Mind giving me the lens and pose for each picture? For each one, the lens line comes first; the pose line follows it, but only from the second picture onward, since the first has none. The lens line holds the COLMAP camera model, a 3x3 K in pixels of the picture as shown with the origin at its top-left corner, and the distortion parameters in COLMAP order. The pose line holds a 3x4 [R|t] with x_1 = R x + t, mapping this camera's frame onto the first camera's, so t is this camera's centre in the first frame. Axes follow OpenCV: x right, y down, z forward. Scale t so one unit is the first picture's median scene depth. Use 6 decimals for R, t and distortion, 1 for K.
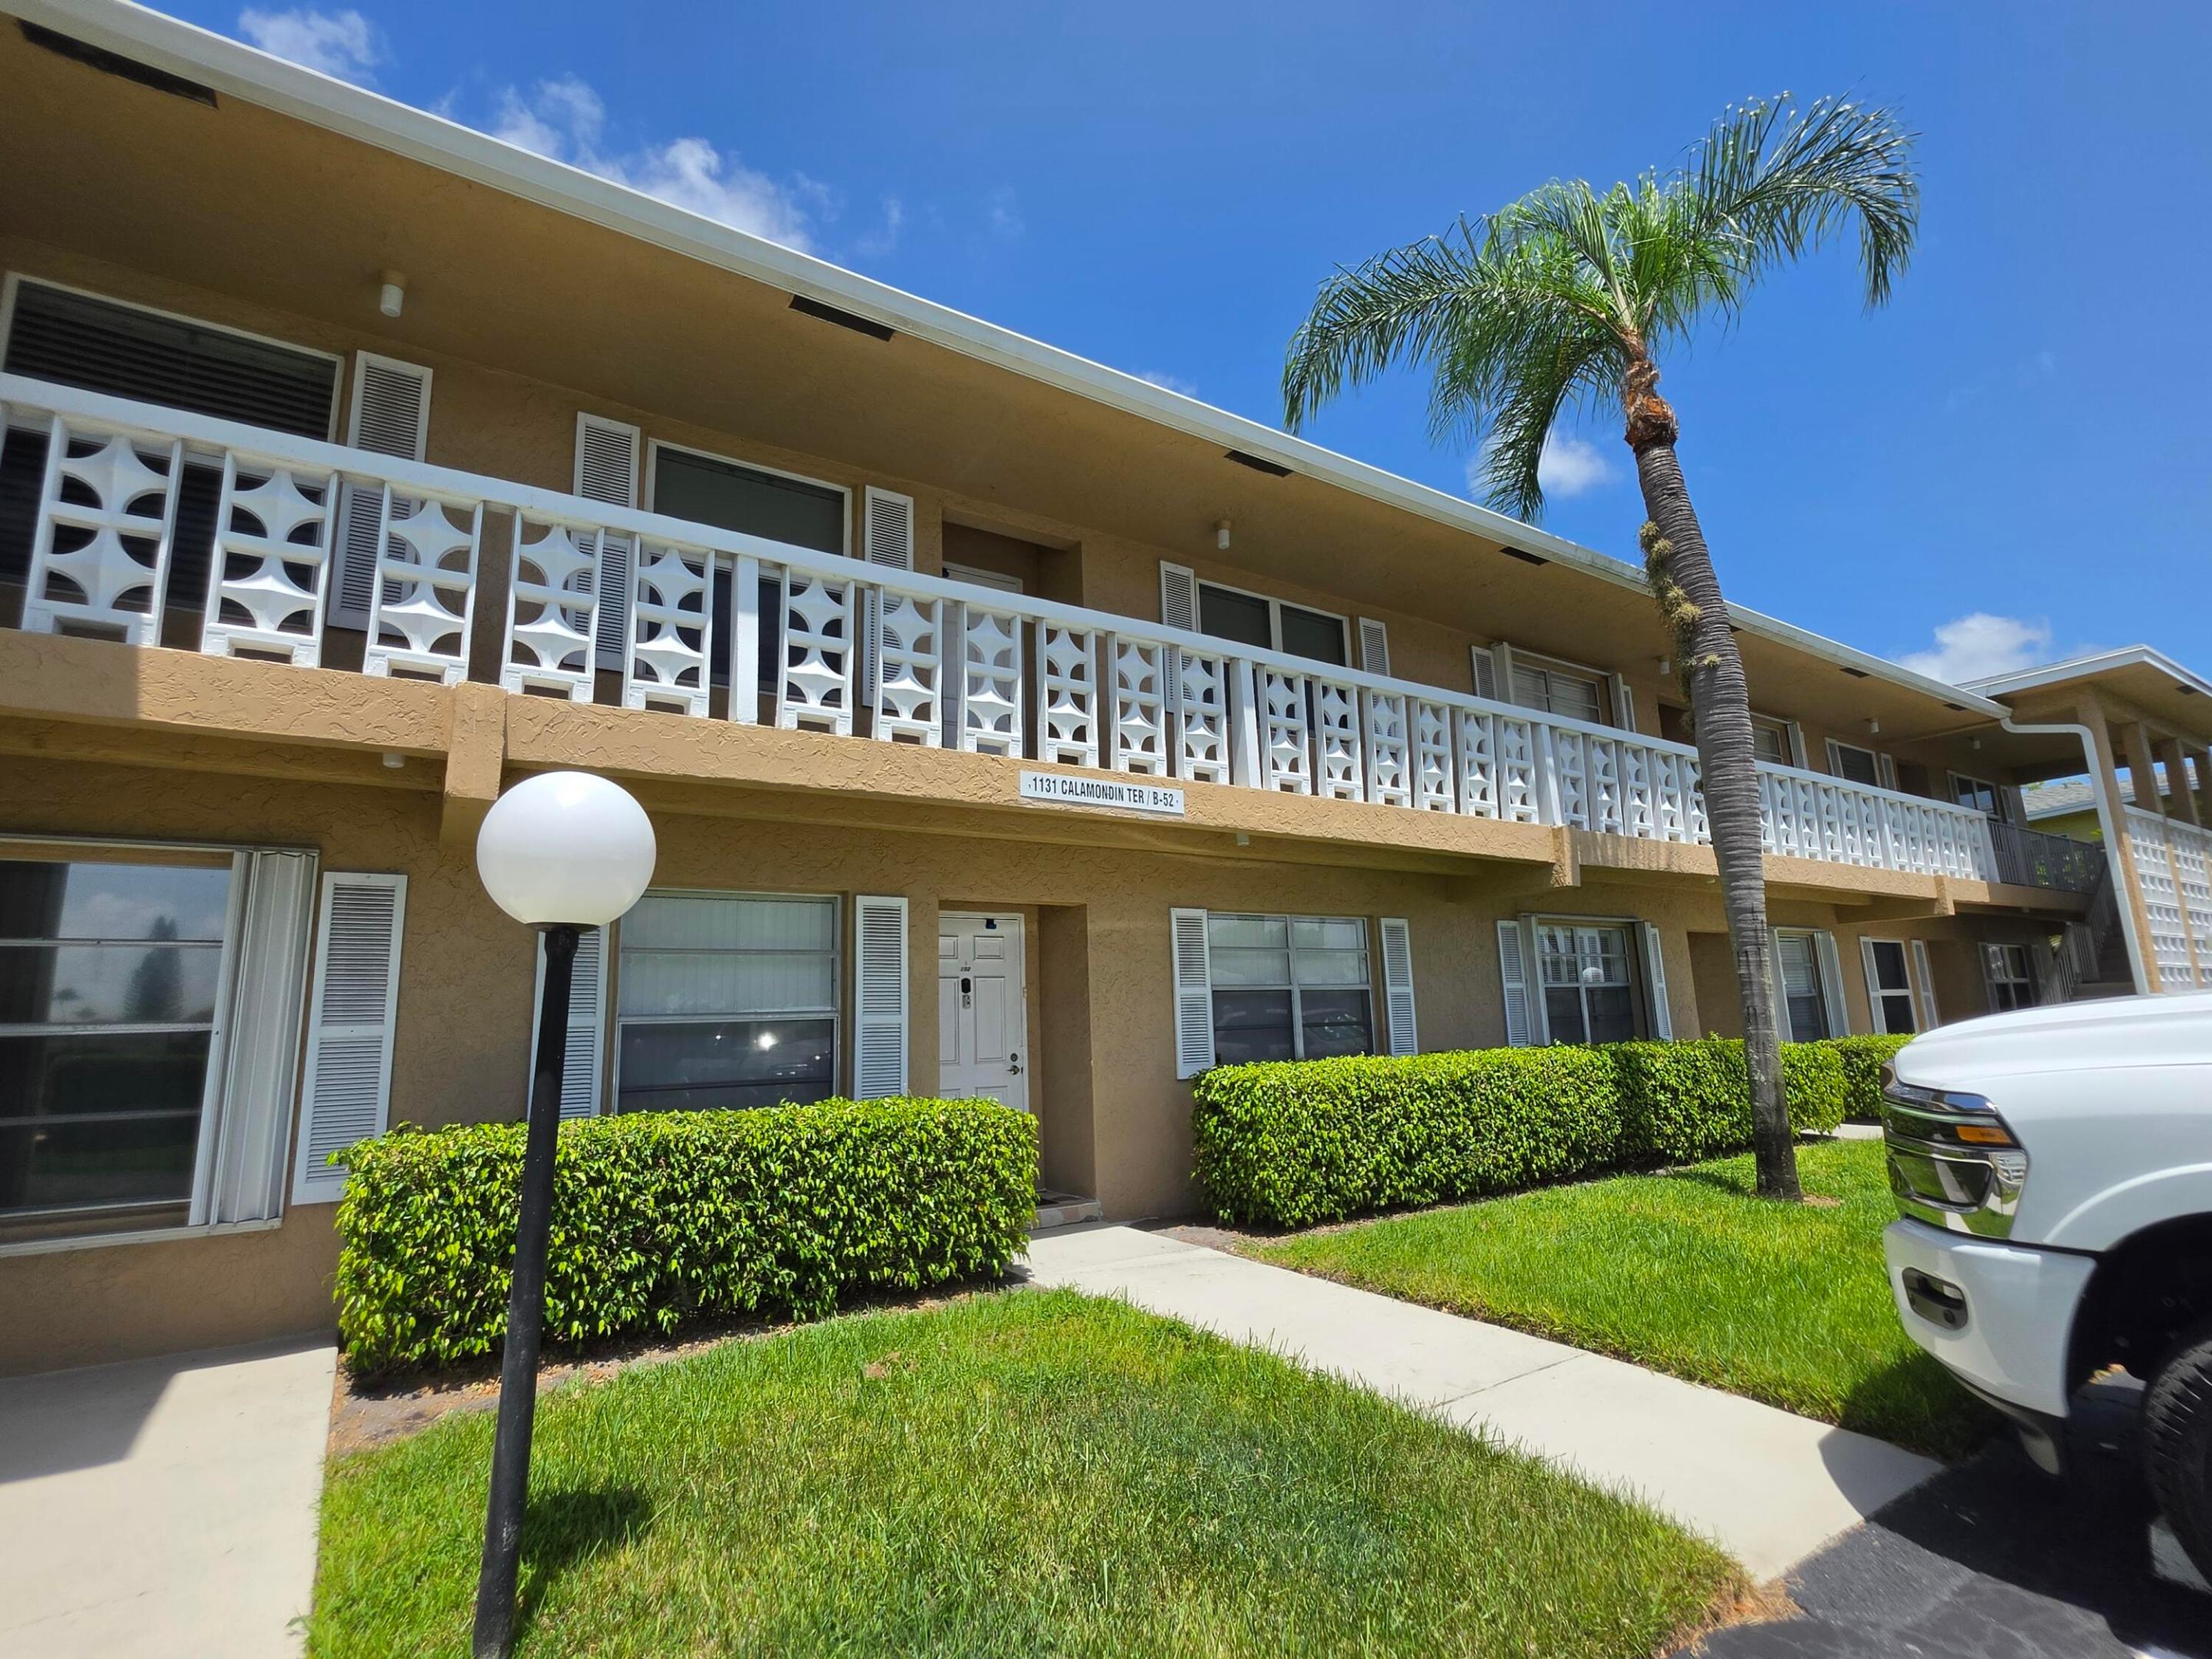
lens RADIAL K [[1060.5, 0, 1102.3], [0, 1060.5, 816.0], [0, 0, 1]] dist [-0.003048, -0.000537]
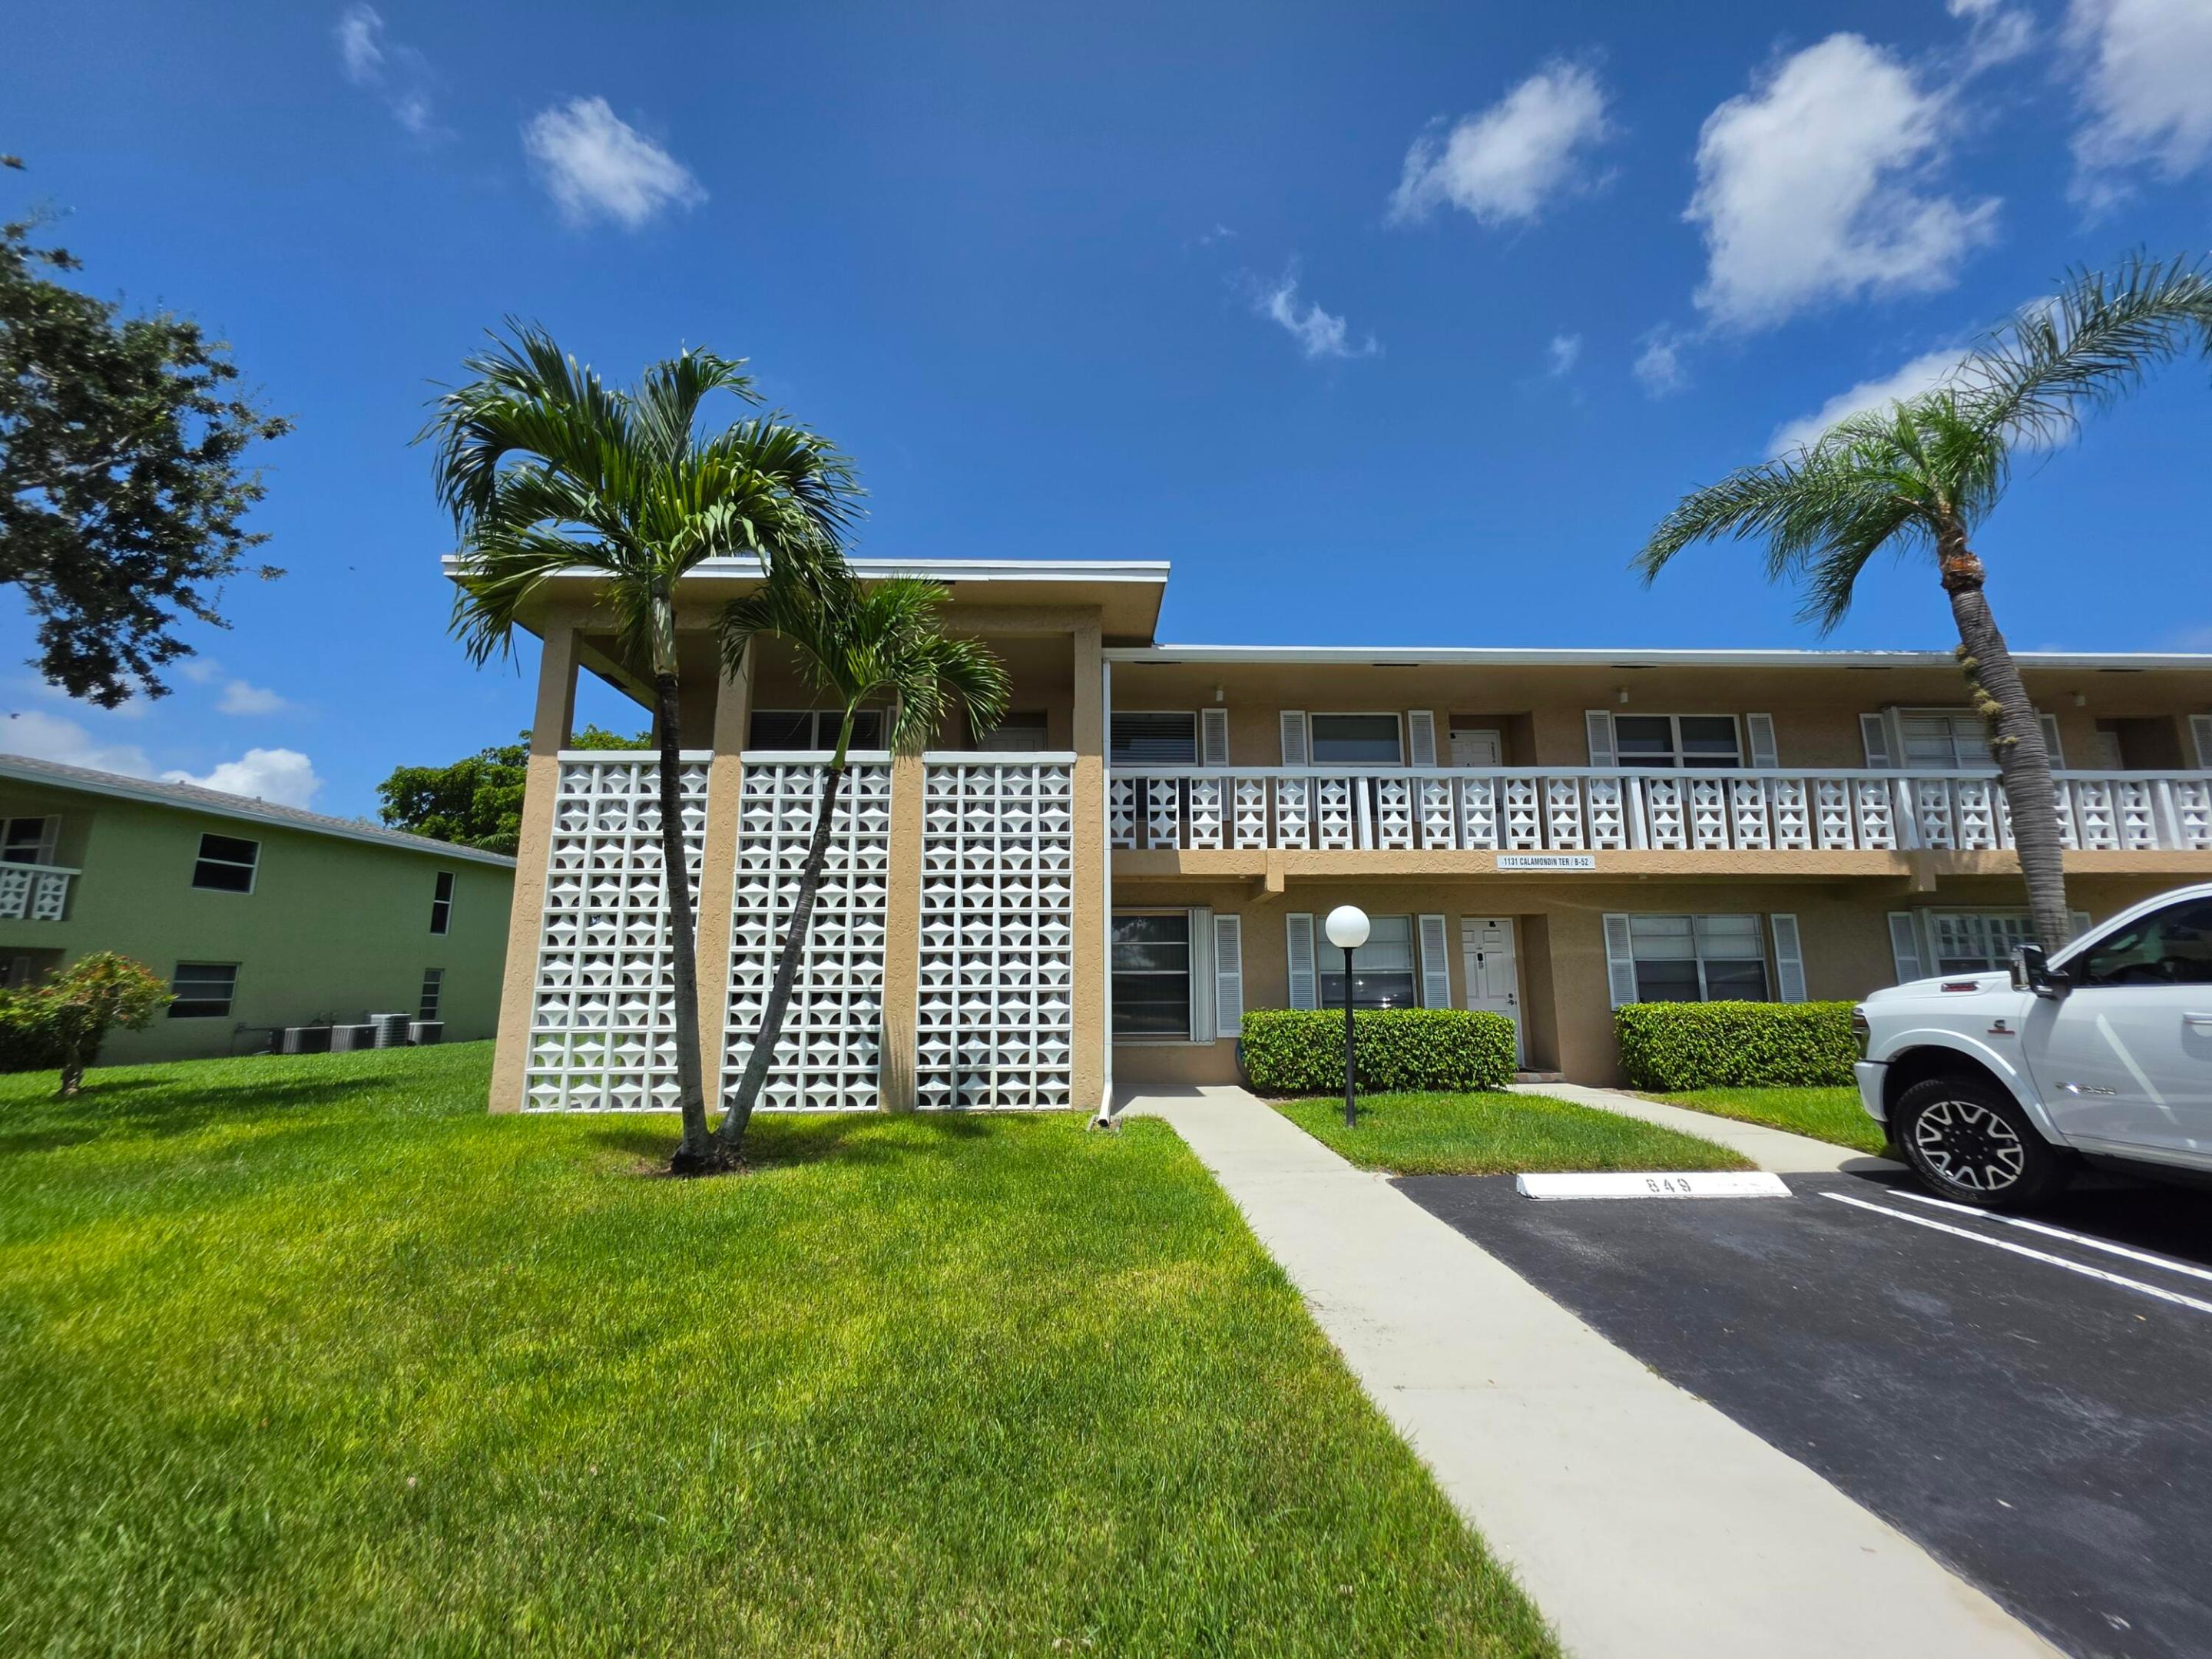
lens RADIAL K [[888.9, 0, 1108.7], [0, 888.9, 845.9], [0, 0, 1]] dist [-0.007218, 0.002021]
pose [[0.855329, -0.055537, -0.515100, 0.191991], [0.079639, 0.996515, 0.024801, -0.189993], [0.511927, -0.062235, 0.856771, -0.998660]]
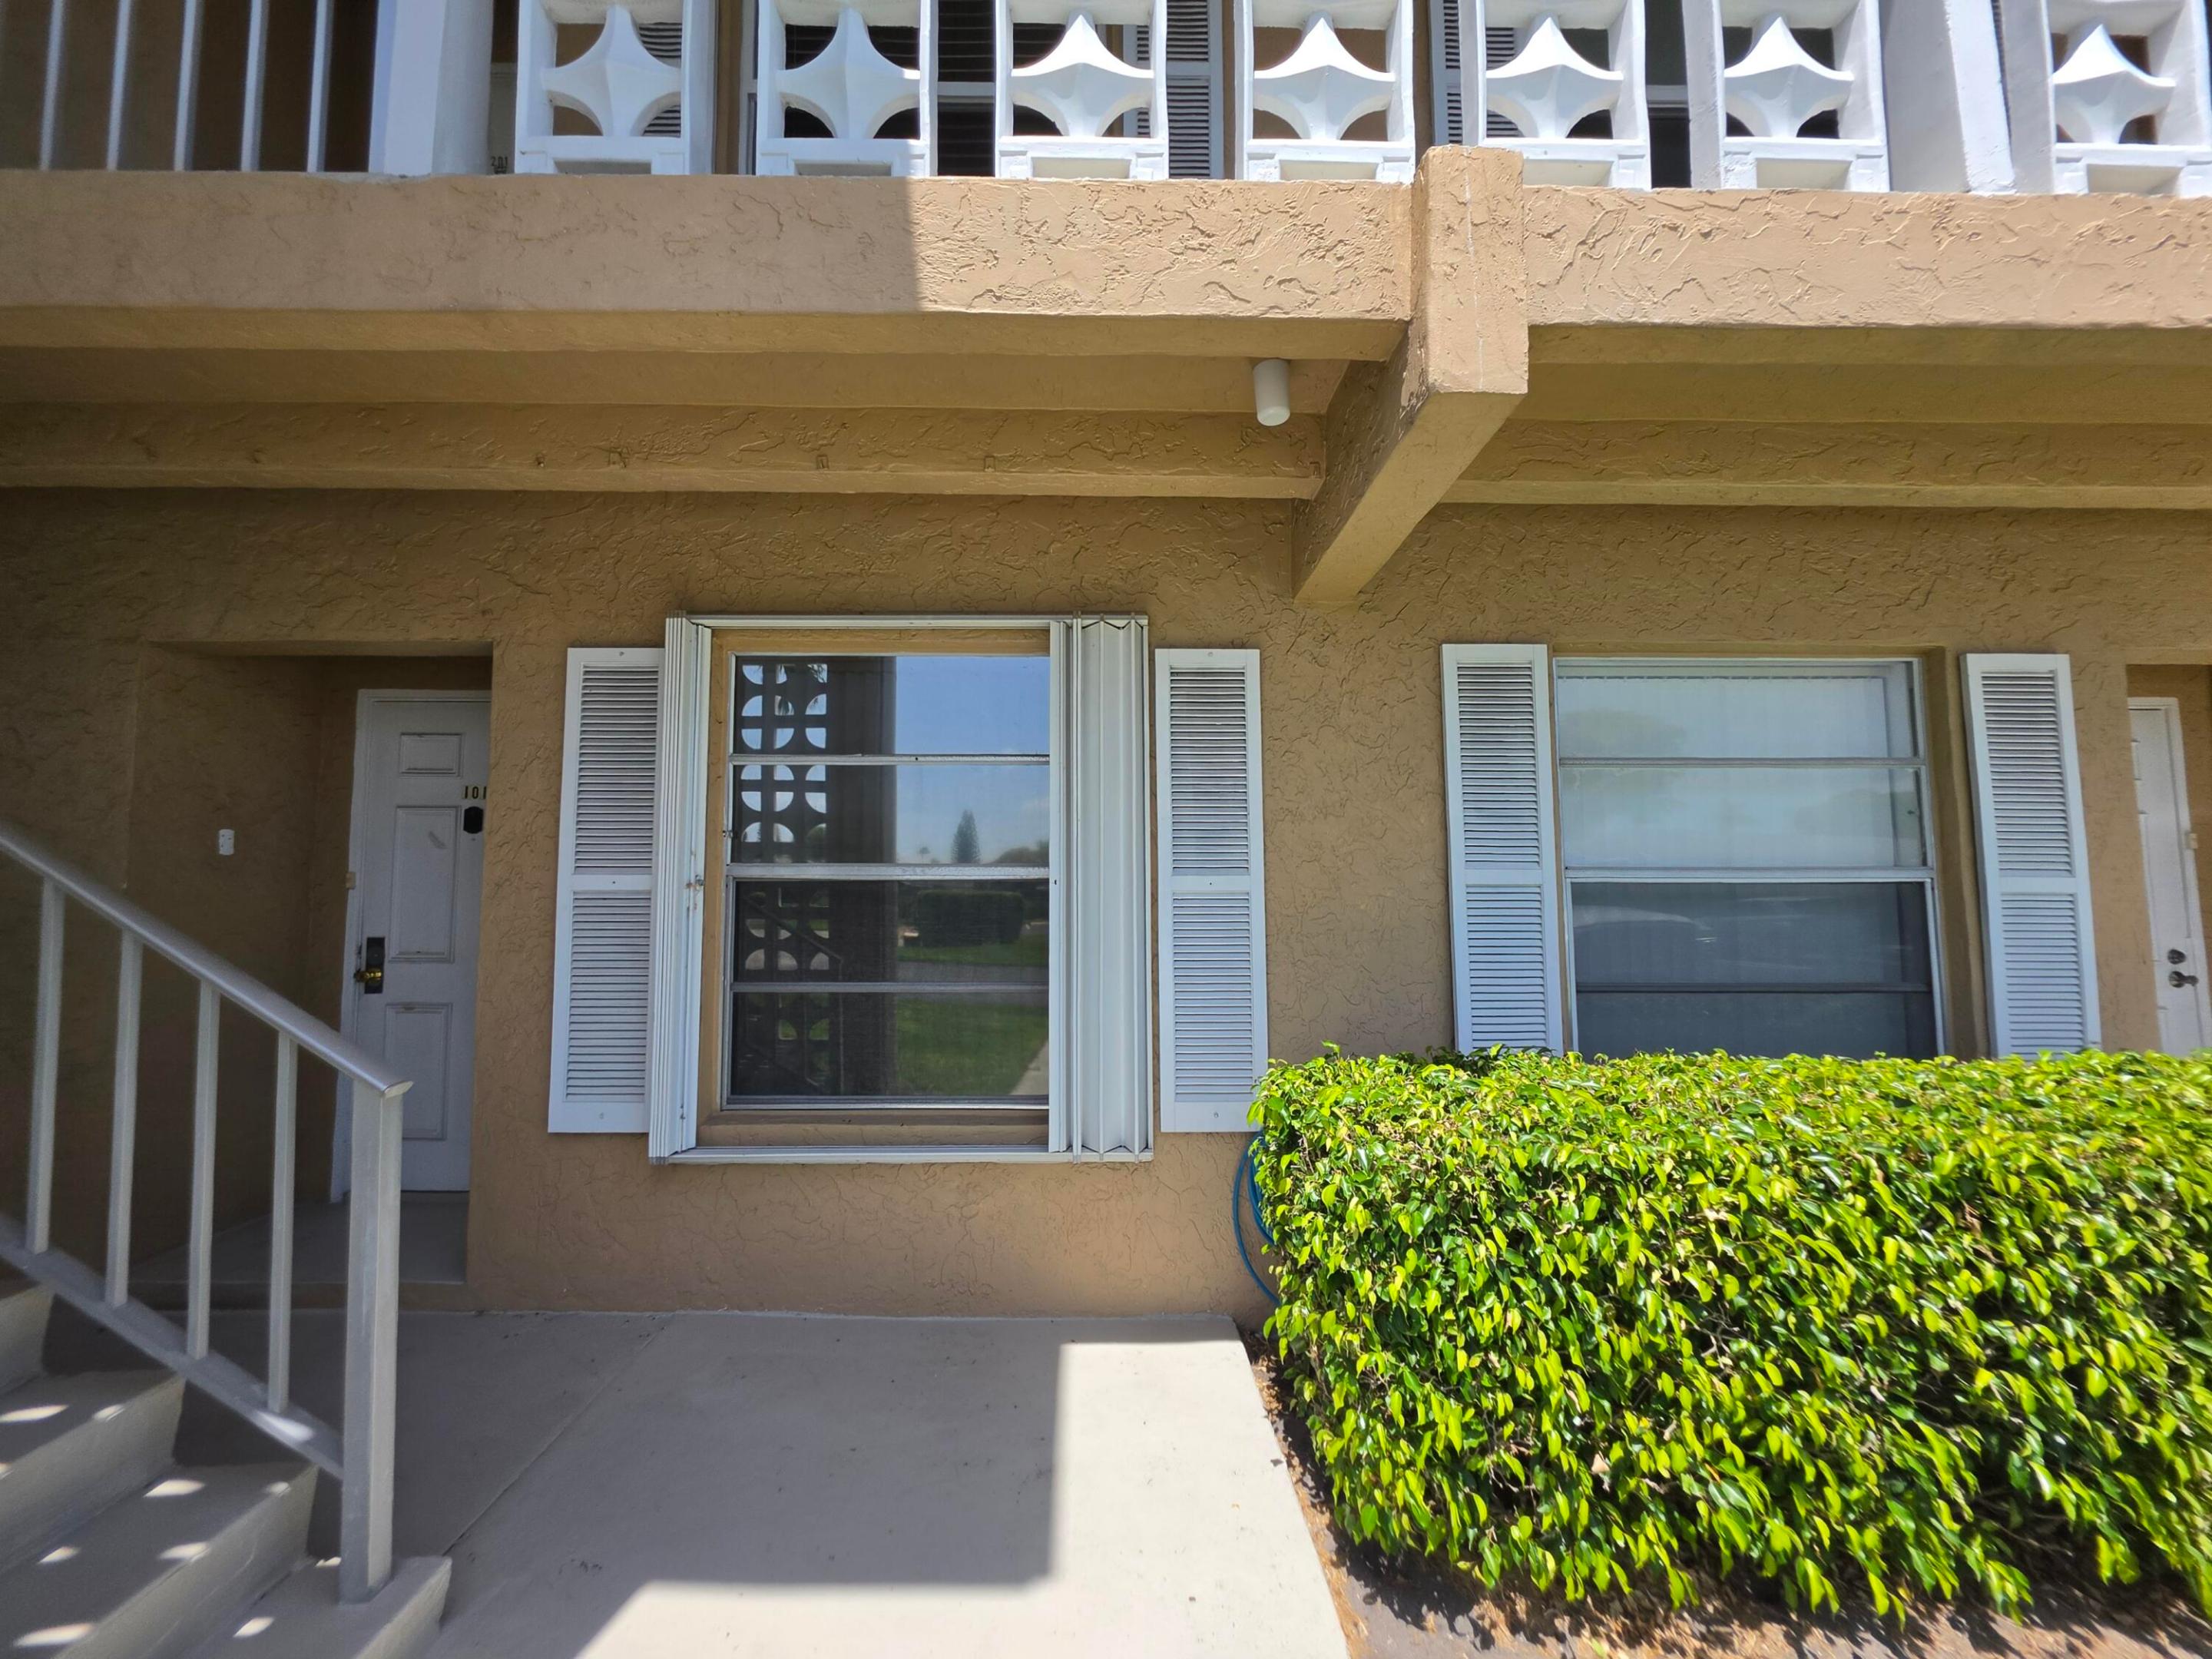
lens RADIAL K [[888.9, 0, 1095.0], [0, 888.9, 814.2], [0, 0, 1]] dist [-0.007218, 0.002021]
pose [[0.836736, -0.013989, -0.547428, -0.442574], [0.080210, 0.992023, 0.097250, 0.095194], [0.541700, -0.125282, 0.831183, 0.477314]]
